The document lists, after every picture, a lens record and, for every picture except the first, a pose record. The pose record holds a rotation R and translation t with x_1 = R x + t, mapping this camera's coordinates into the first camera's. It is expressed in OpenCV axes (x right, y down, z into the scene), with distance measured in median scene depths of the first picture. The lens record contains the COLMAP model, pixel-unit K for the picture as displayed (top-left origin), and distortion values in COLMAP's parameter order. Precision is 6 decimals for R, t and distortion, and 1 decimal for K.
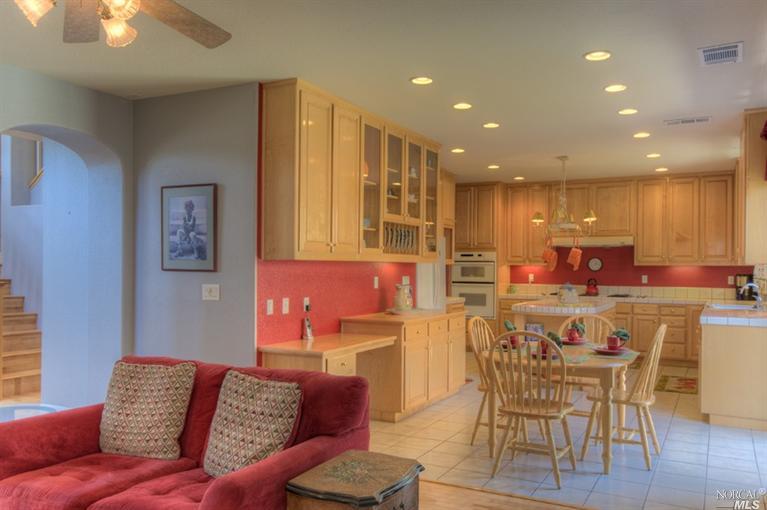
lens RADIAL K [[637.1, 0, 384.3], [0, 637.1, 270.4], [0, 0, 1]] dist [-0.003007, -0.000596]
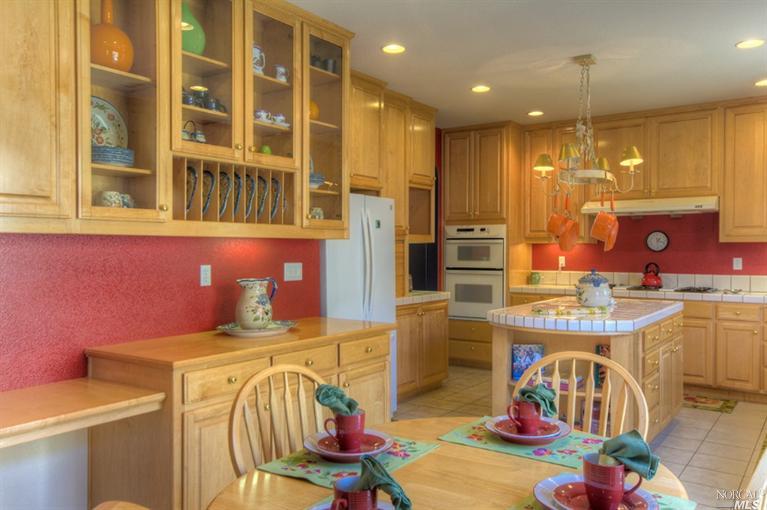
lens RADIAL K [[626.6, 0, 383.5], [0, 626.6, 255.0], [0, 0, 1]] dist [0.009838, 0.010037]
pose [[0.990929, -0.006094, -0.134246, 0.144826], [0.006762, 0.999967, 0.004522, 0.000013], [0.134214, -0.005389, 0.990938, 0.333891]]
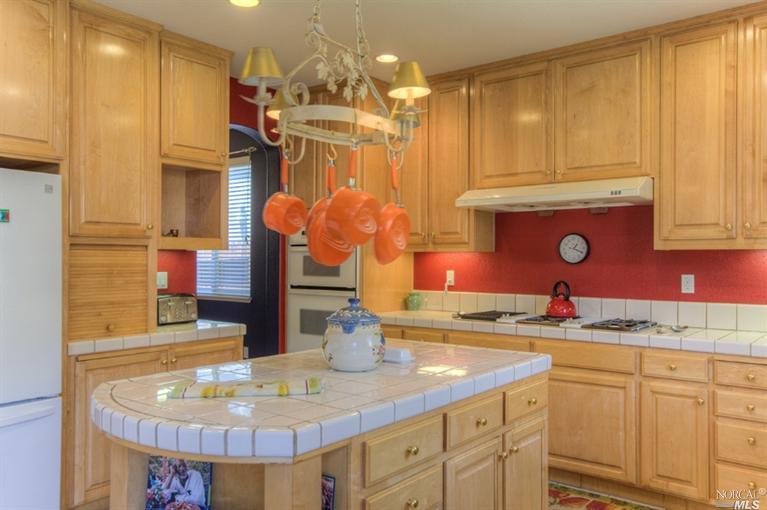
lens RADIAL K [[626.6, 0, 383.5], [0, 626.6, 255.0], [0, 0, 1]] dist [0.009838, 0.010037]
pose [[0.983230, -0.006050, -0.182272, 0.298229], [0.003890, 0.999918, -0.012206, -0.000301], [0.182330, 0.011293, 0.983172, 0.582215]]
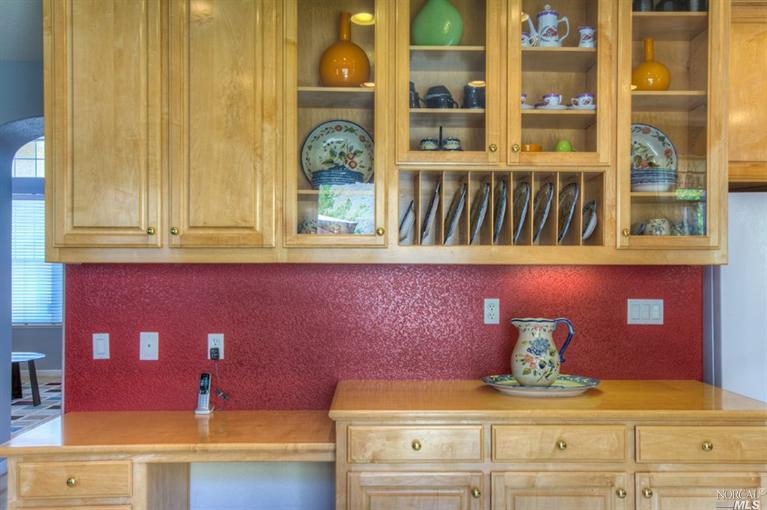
lens RADIAL K [[625.5, 0, 383.4], [0, 625.5, 278.1], [0, 0, 1]] dist [0.001099, 0.004451]
pose [[0.480197, -0.006859, -0.877134, 0.231694], [-0.003702, 0.999945, -0.009847, 0.000104], [0.877153, 0.007976, 0.480145, 0.495197]]
